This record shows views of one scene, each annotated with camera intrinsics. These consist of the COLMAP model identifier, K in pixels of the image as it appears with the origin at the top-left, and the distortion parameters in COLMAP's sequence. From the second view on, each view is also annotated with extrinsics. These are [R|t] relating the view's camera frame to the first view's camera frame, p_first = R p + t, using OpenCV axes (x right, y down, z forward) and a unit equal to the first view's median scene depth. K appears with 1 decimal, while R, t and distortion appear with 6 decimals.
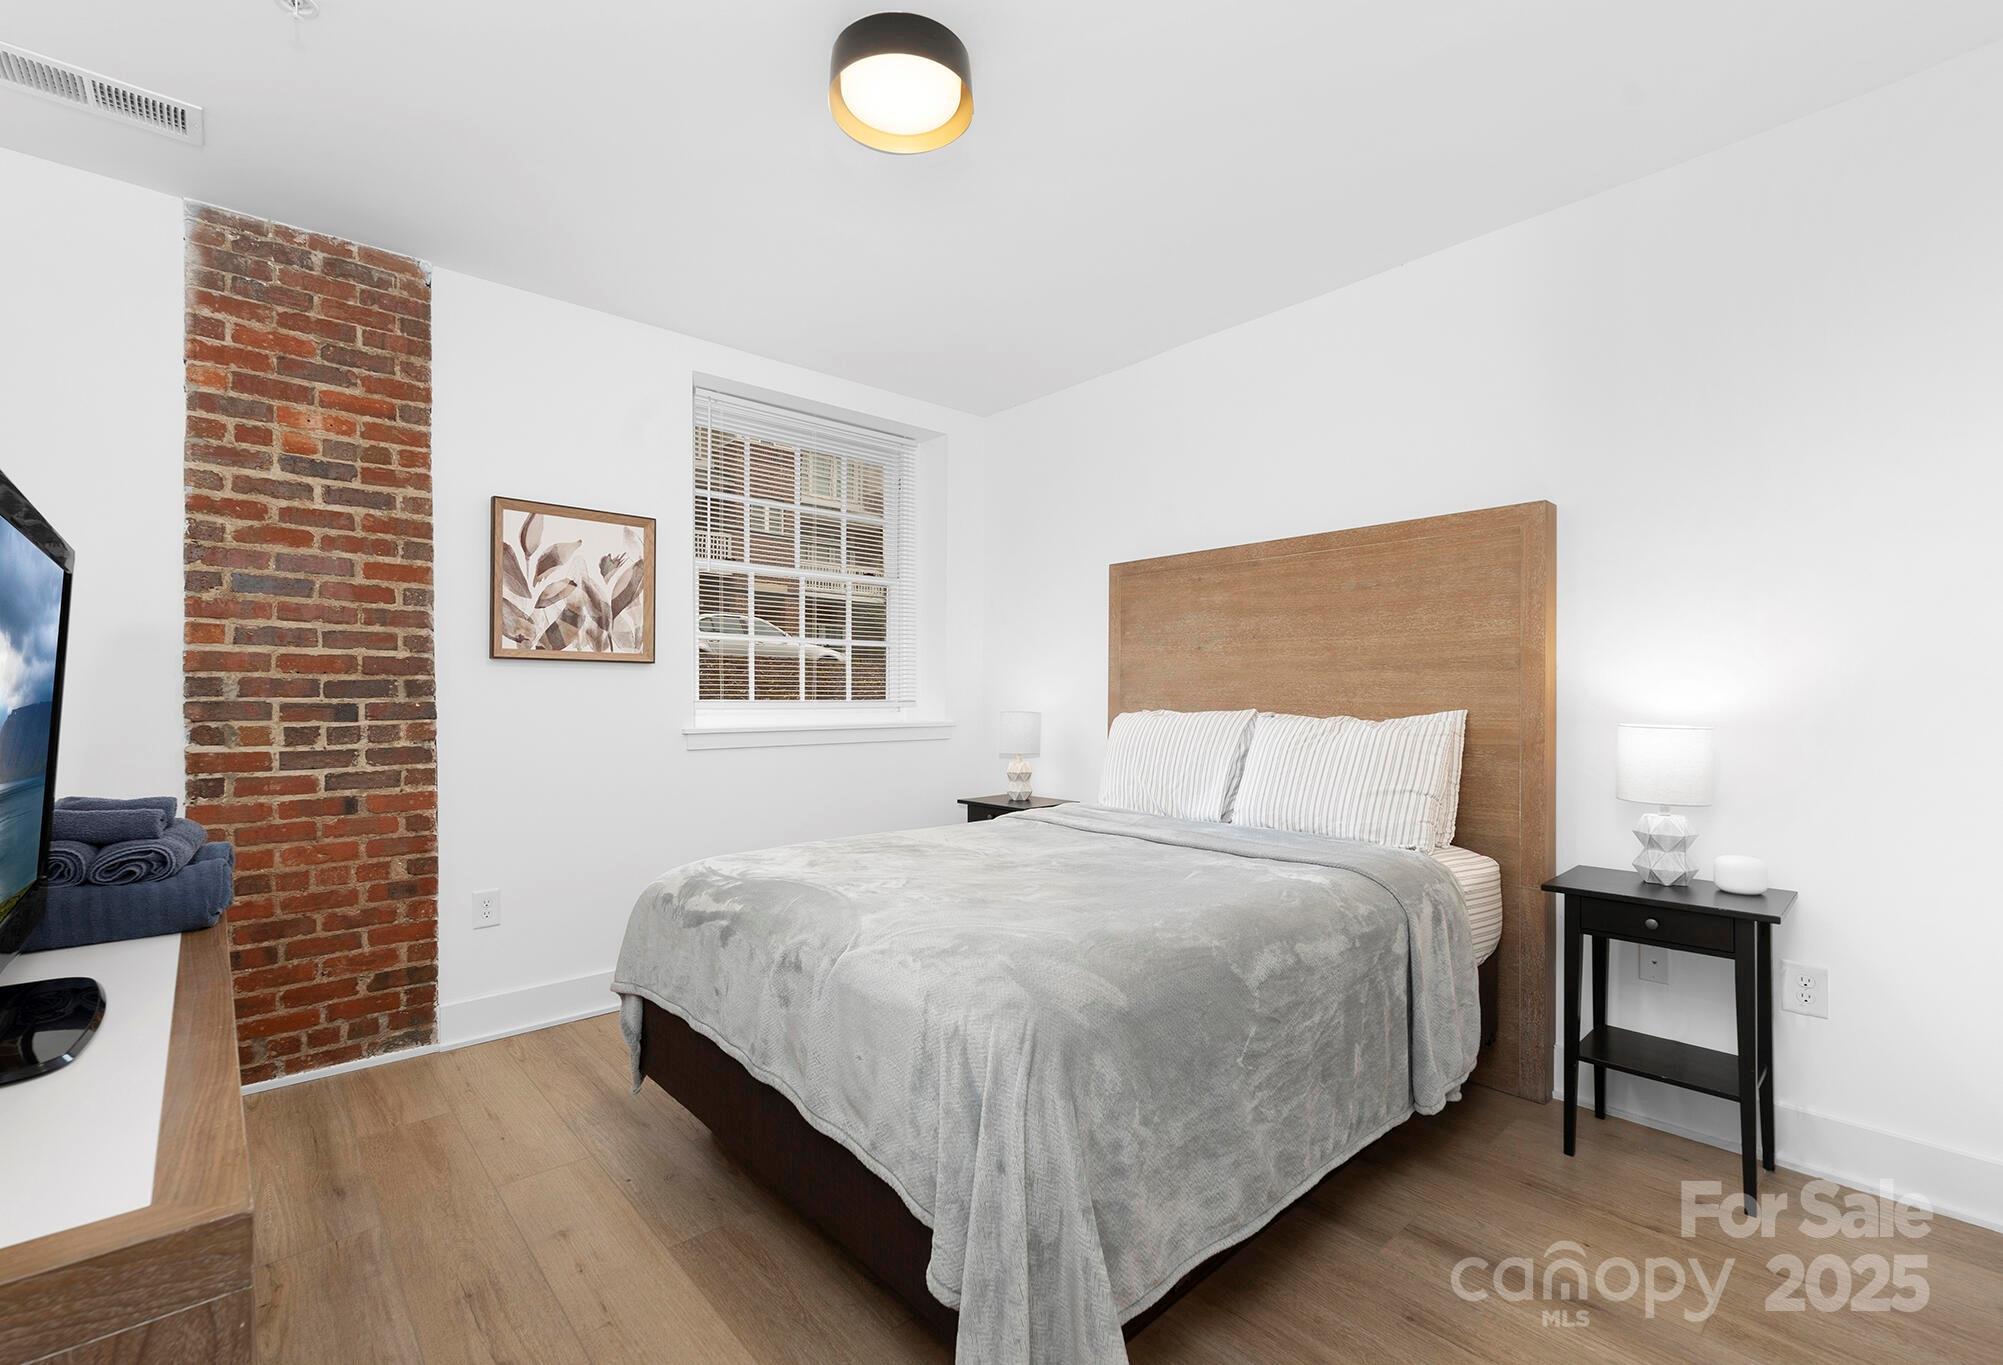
lens RADIAL K [[881.5, 0, 1001.5], [0, 881.5, 682.5], [0, 0, 1]] dist [0.000578, -0.000268]
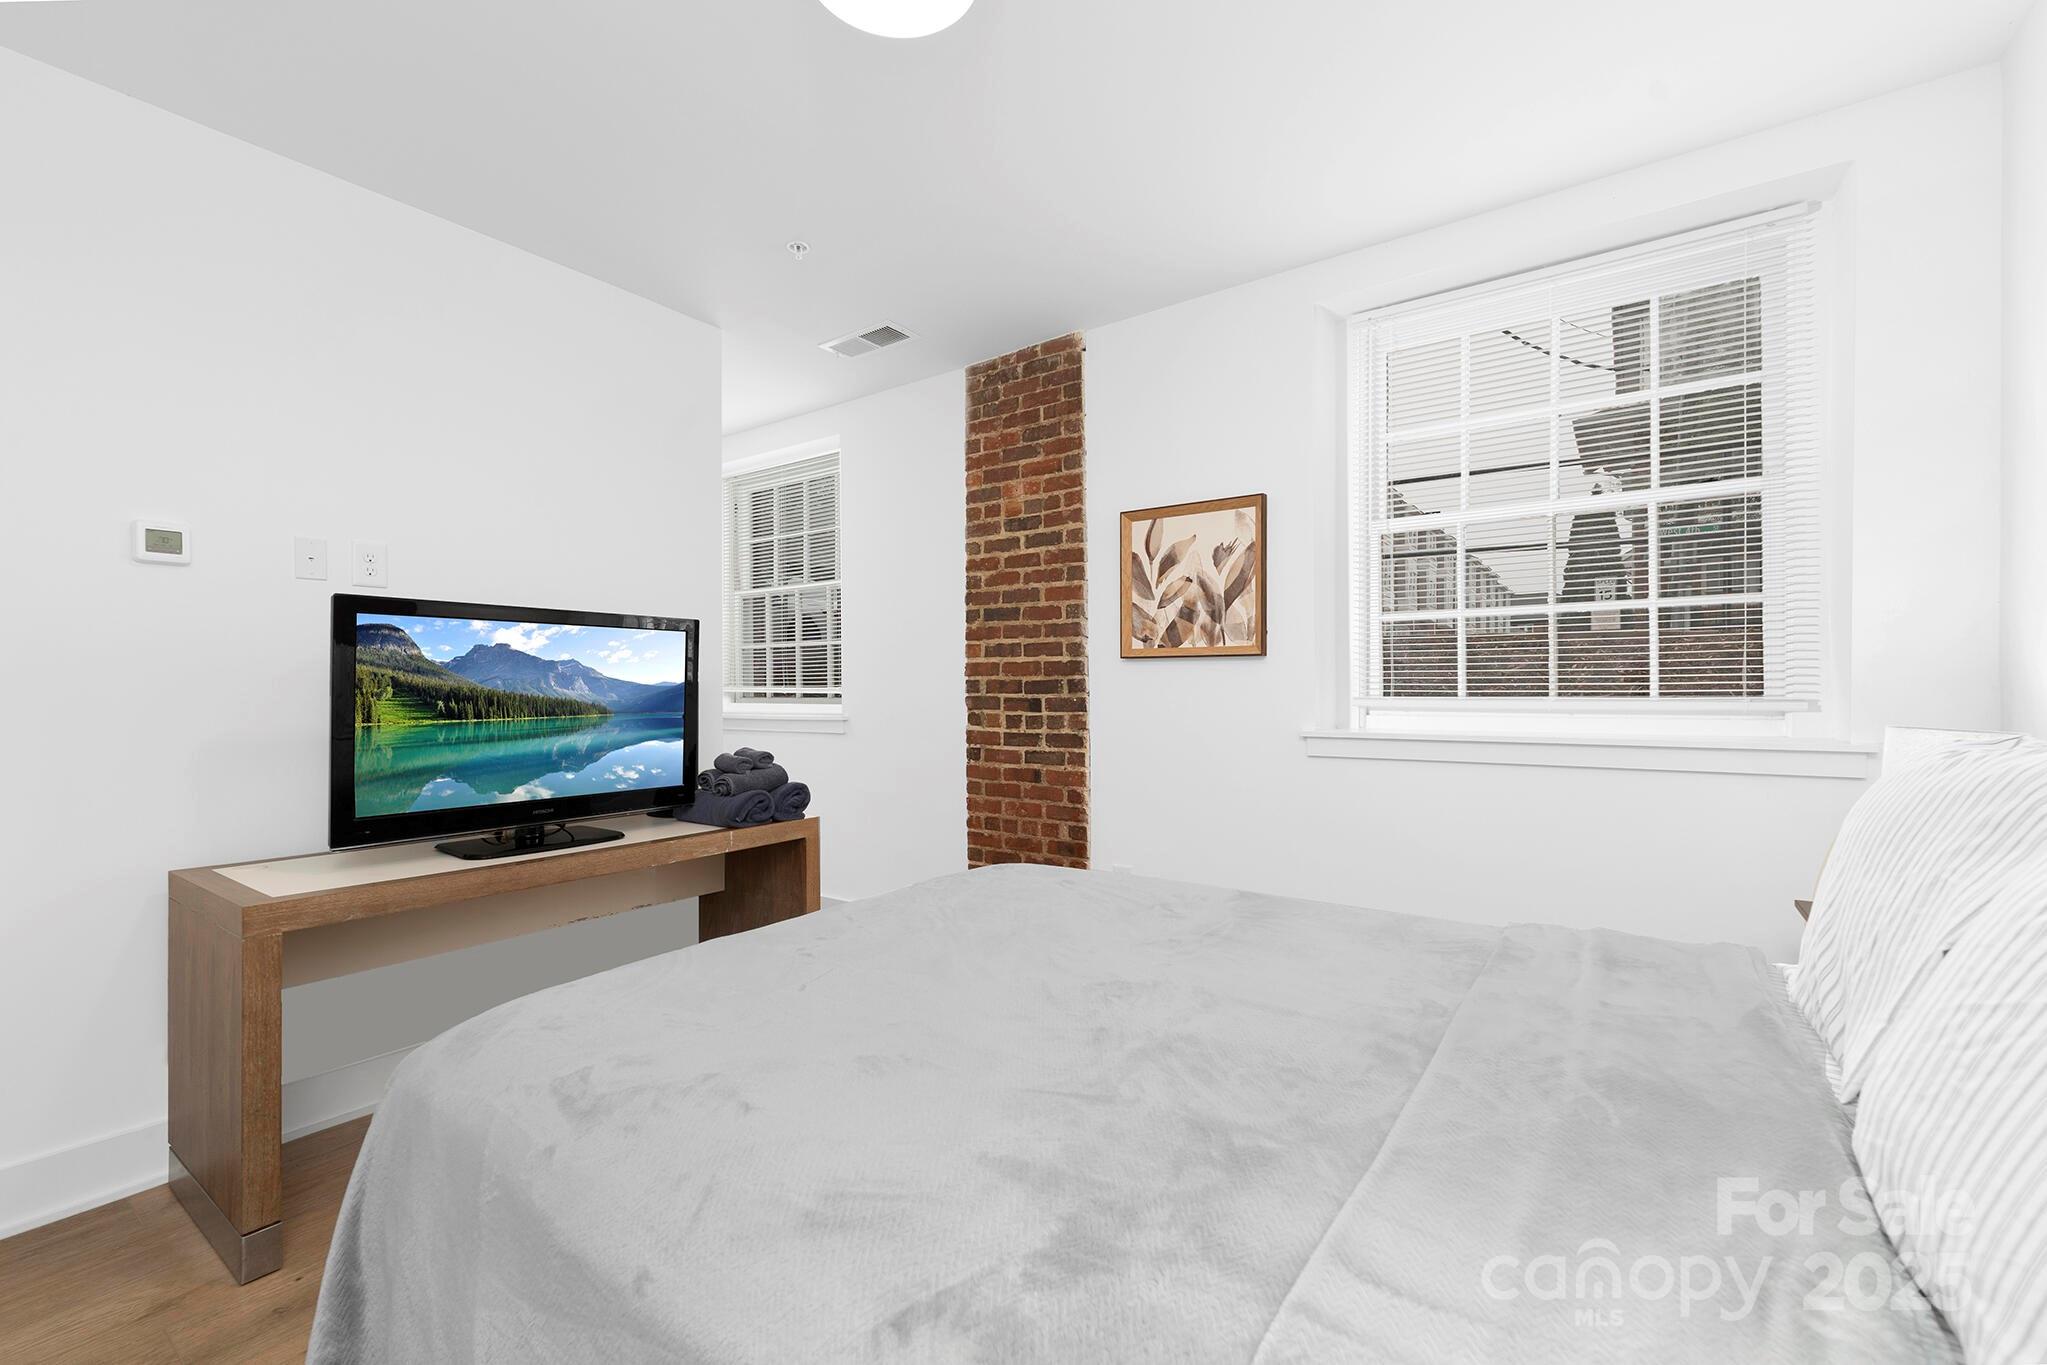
lens RADIAL K [[851.4, 0, 1023.5], [0, 851.4, 682.5], [0, 0, 1]] dist [-0.001197, -0.000242]
pose [[0.210716, -0.007001, -0.977522, 0.481333], [0.021016, 0.999776, -0.002630, 0.003368], [0.977321, -0.019990, 0.210816, 0.699654]]
